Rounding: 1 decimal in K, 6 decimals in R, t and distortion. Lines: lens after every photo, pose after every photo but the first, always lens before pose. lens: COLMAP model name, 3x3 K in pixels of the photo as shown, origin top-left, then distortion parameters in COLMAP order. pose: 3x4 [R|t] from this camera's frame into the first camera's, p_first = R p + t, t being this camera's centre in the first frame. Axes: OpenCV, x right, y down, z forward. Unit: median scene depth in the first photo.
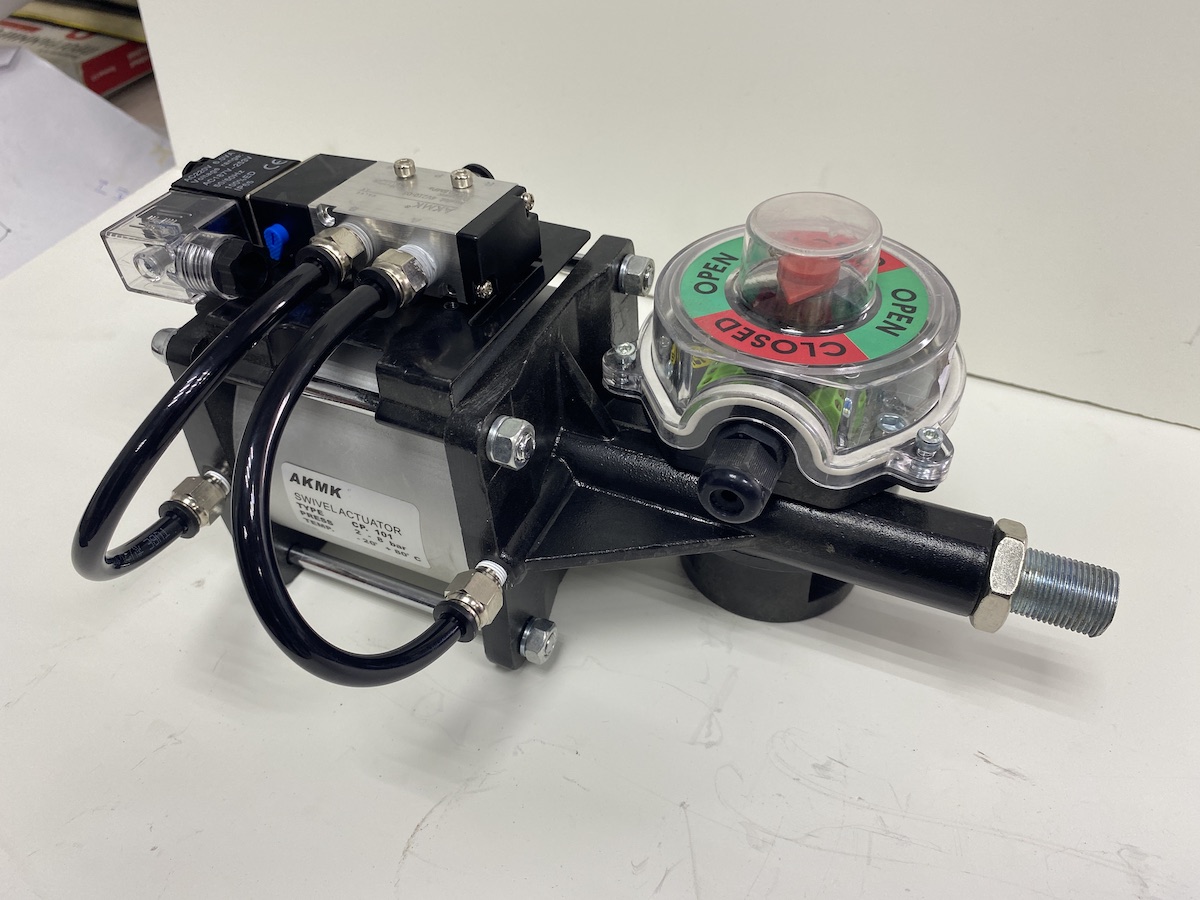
lens RADIAL K [[911.2, 0, 599.5], [0, 911.2, 431.3], [0, 0, 1]] dist [0.018938, -0.015832]
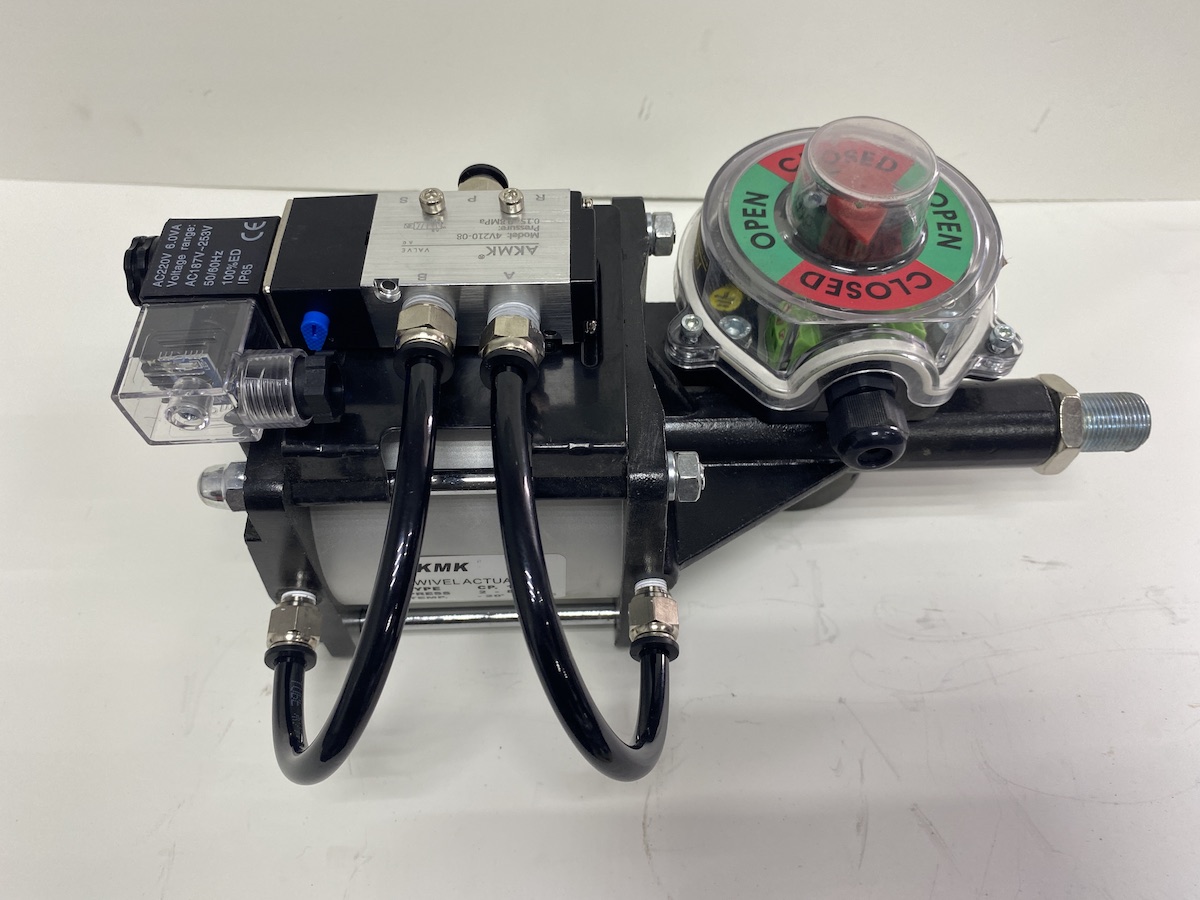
lens RADIAL K [[896.3, 0, 600.0], [0, 896.3, 450.0], [0, 0, 1]] dist [0.121229, -0.216734]
pose [[0.901803, -0.337695, 0.269653, -0.371717], [0.260936, 0.922904, 0.283128, -0.268675], [-0.344475, -0.184963, 0.920394, 0.131067]]
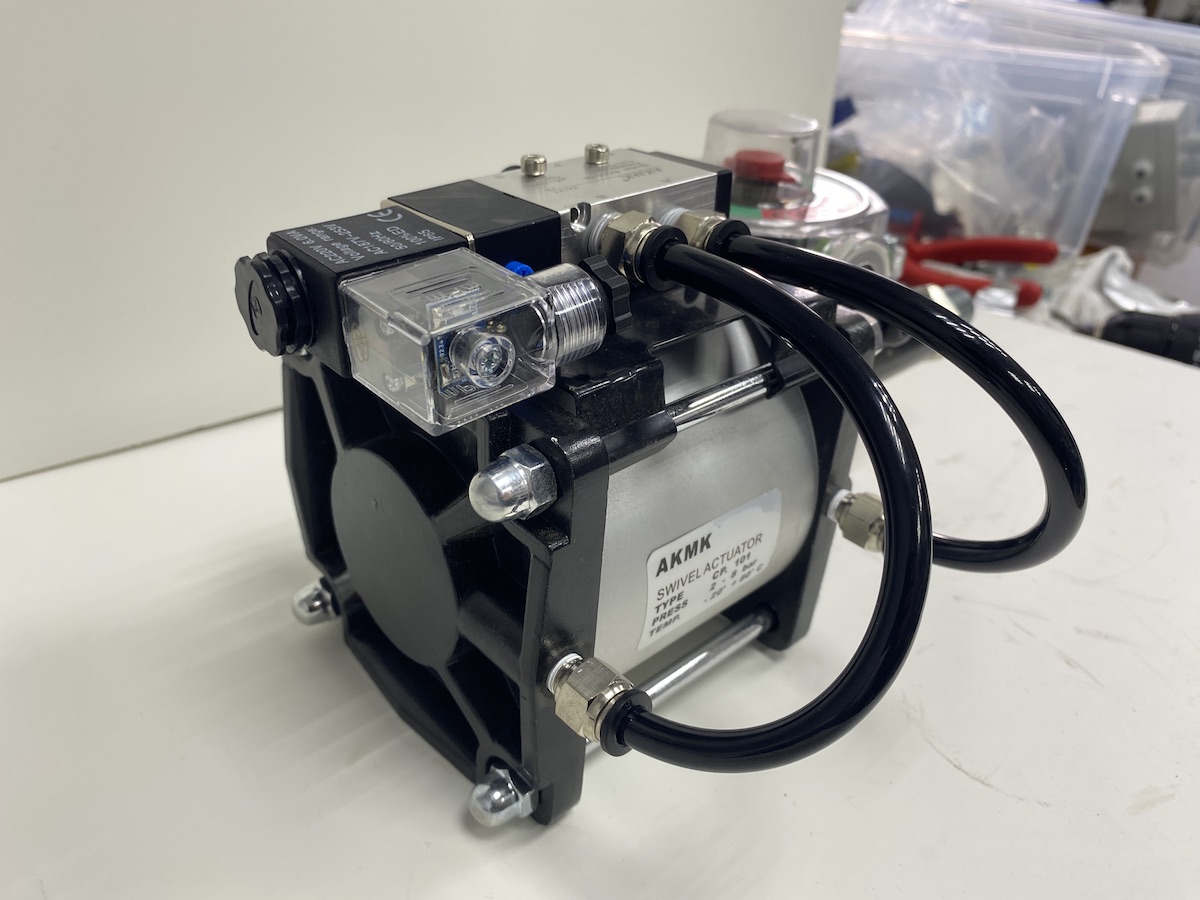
lens RADIAL K [[902.7, 0, 628.1], [0, 902.7, 447.1], [0, 0, 1]] dist [0.060147, -0.001072]
pose [[0.393057, -0.439464, 0.807699, -0.922784], [0.561682, 0.810221, 0.167500, -0.172387], [-0.728025, 0.387833, 0.565302, 0.577670]]
